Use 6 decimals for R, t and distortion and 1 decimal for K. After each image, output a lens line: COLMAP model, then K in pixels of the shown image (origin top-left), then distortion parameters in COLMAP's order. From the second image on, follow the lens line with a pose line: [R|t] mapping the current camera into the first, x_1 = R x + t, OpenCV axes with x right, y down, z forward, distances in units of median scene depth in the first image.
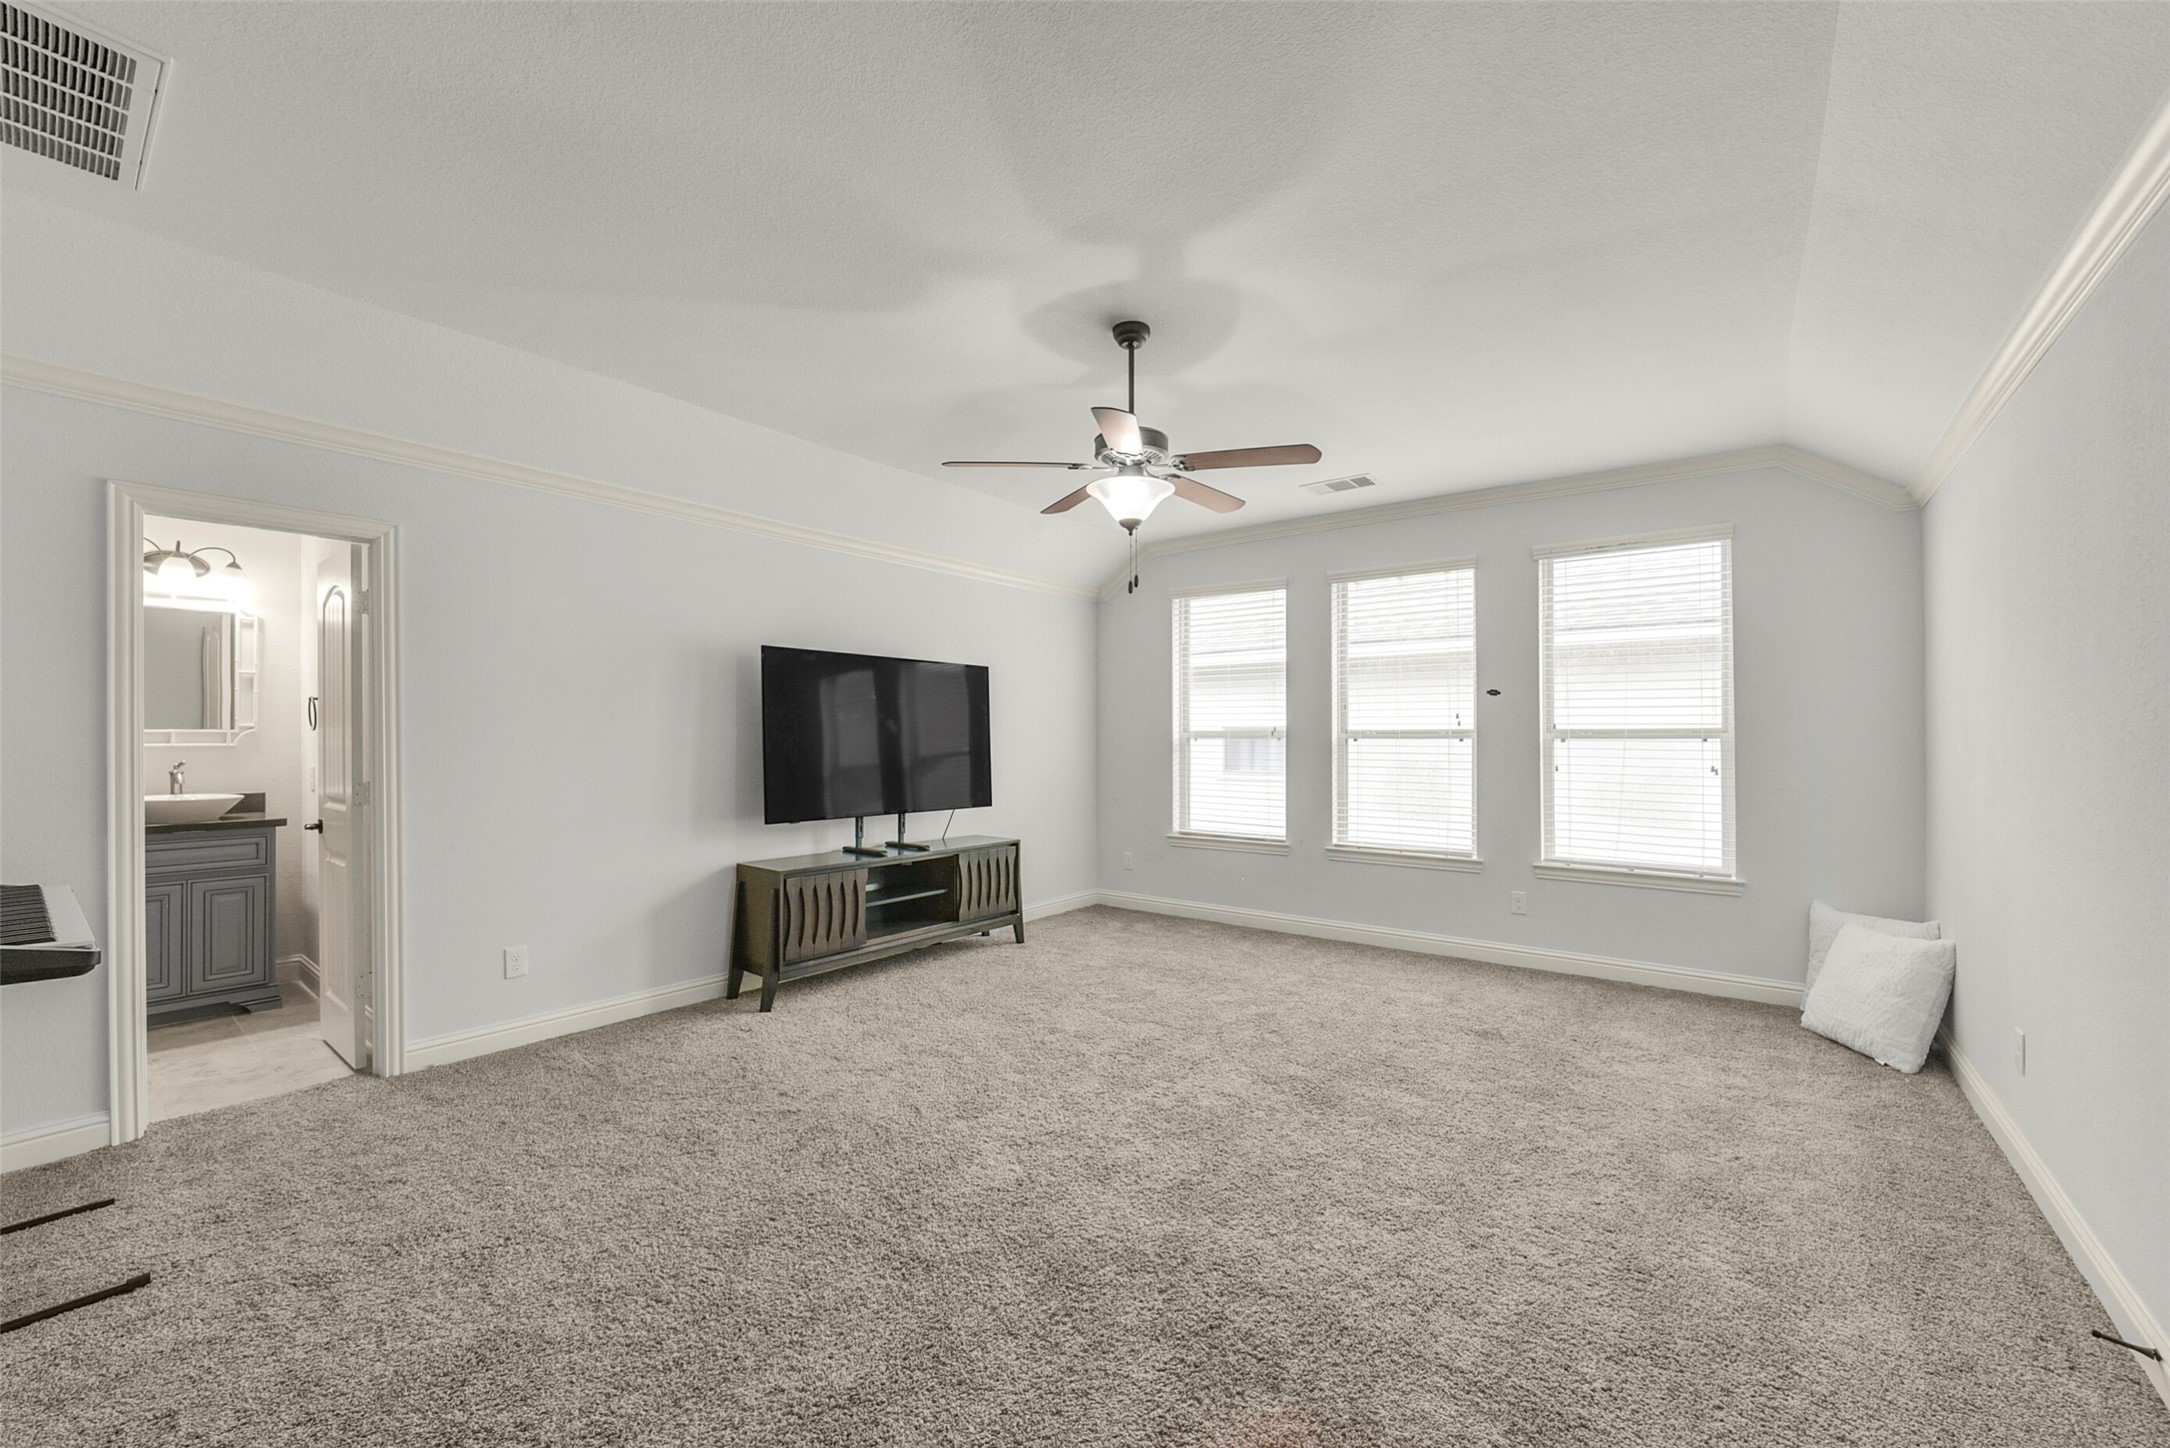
lens RADIAL K [[852.3, 0, 1079.8], [0, 852.3, 728.3], [0, 0, 1]] dist [-0.003295, -0.000319]
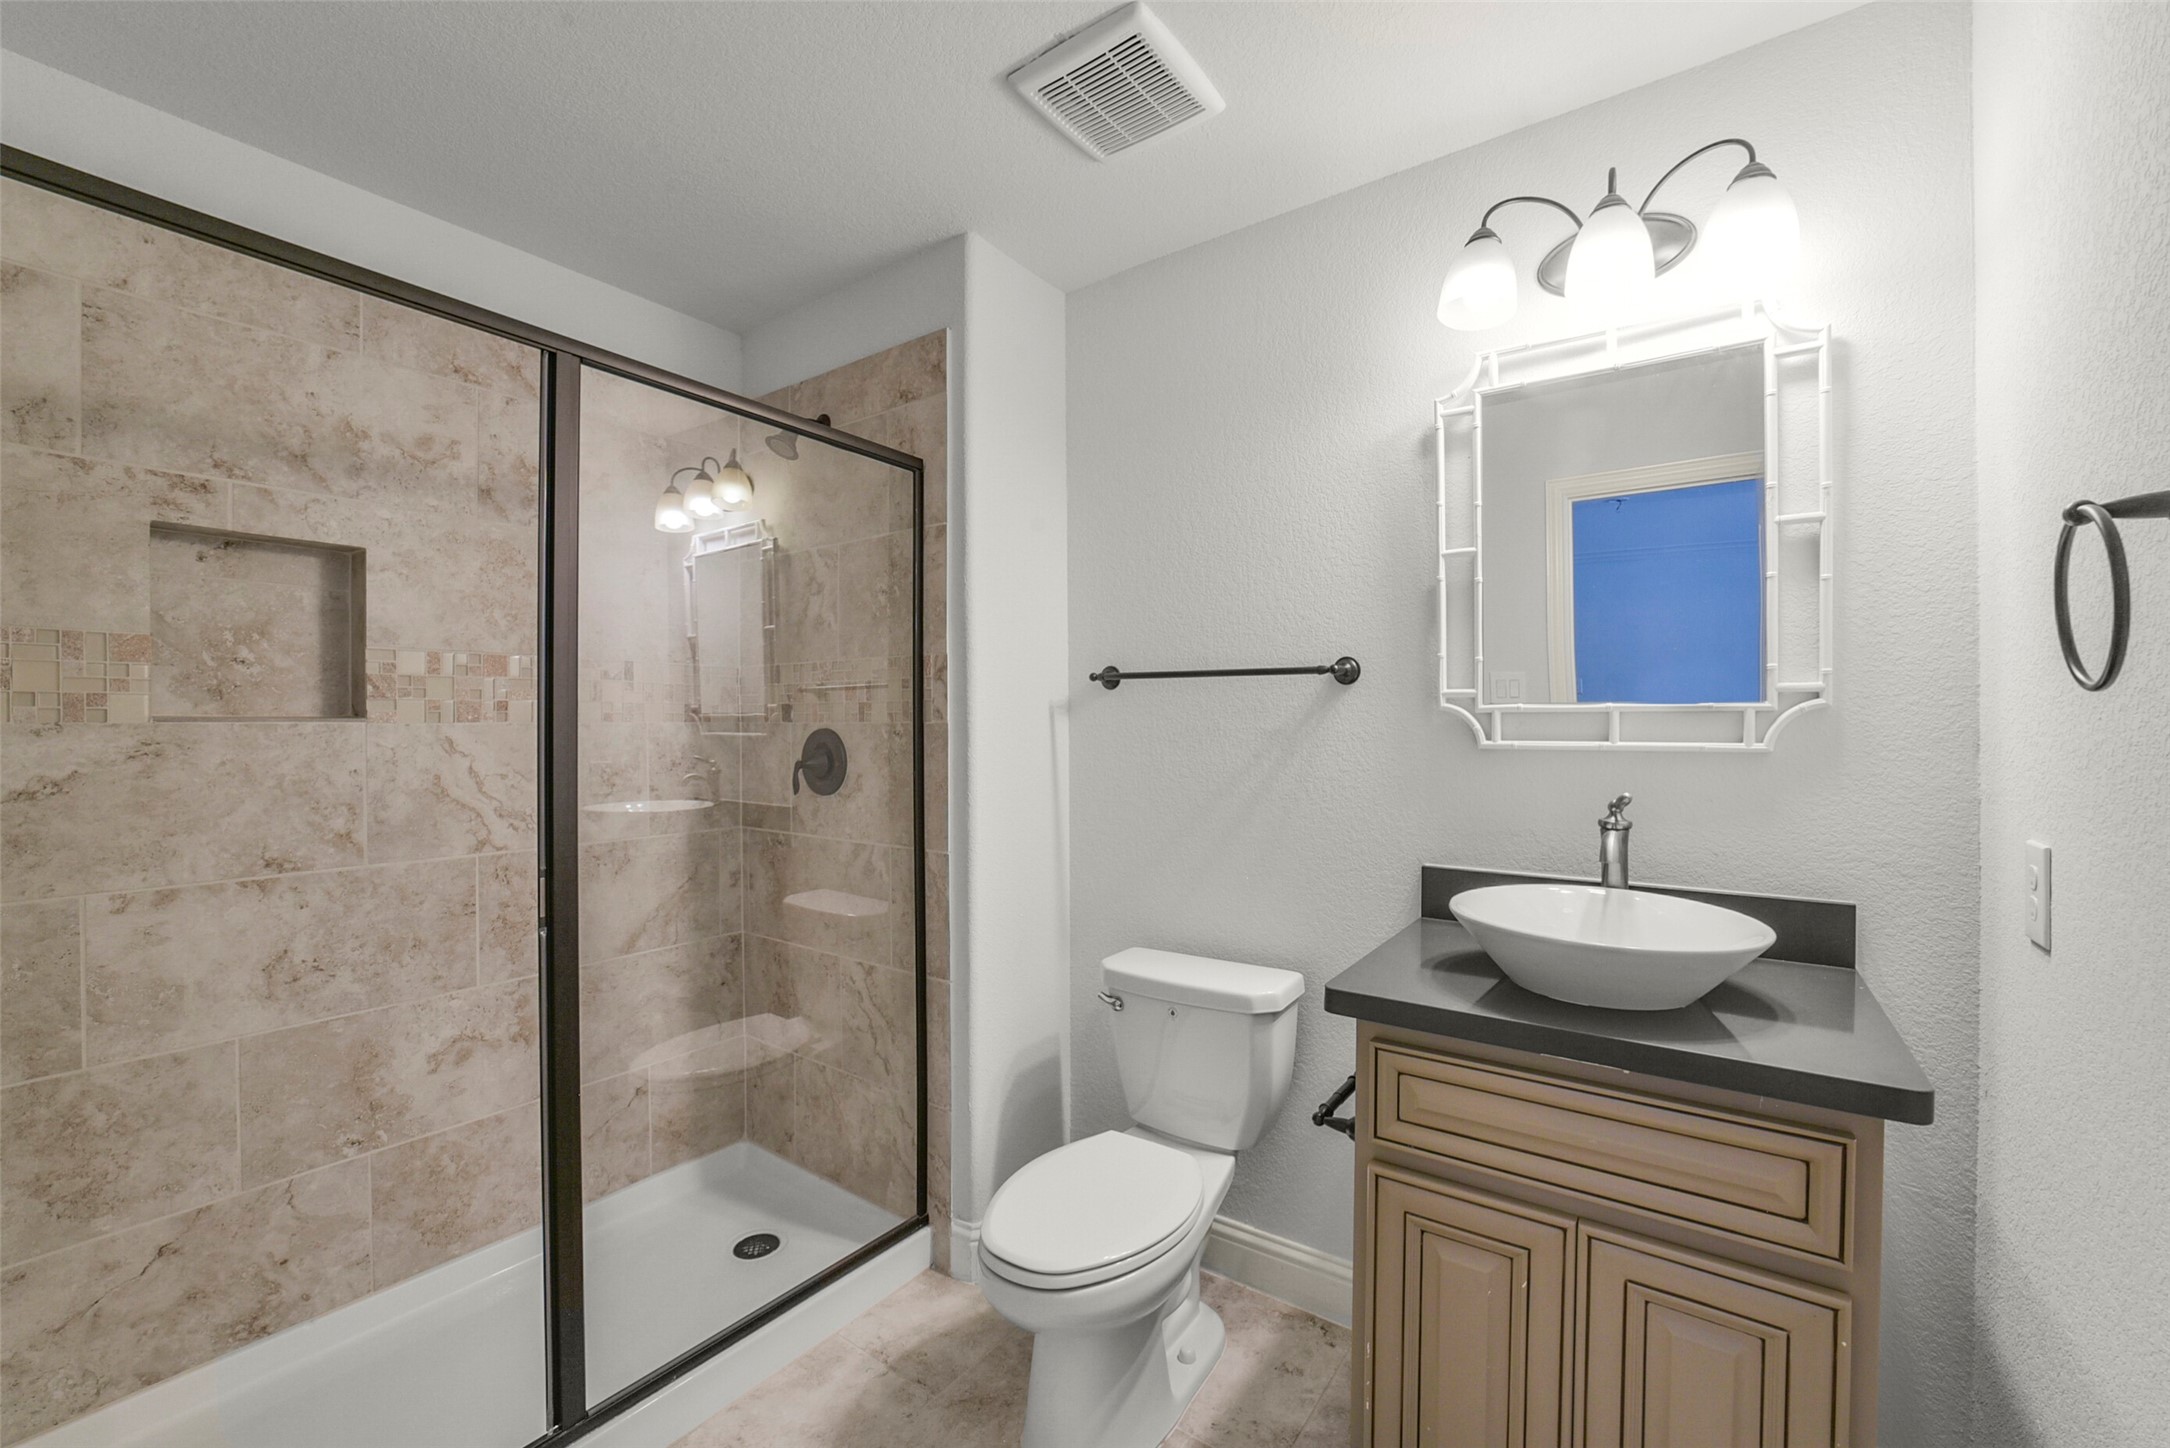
lens RADIAL K [[852.3, 0, 1073.9], [0, 852.3, 726.5], [0, 0, 1]] dist [-0.003295, -0.000319]
pose [[0.019855, 0.000896, -0.999802, -0.666807], [0.022059, 0.999756, 0.001334, 0.005839], [0.999559, -0.022081, 0.019831, 0.719871]]
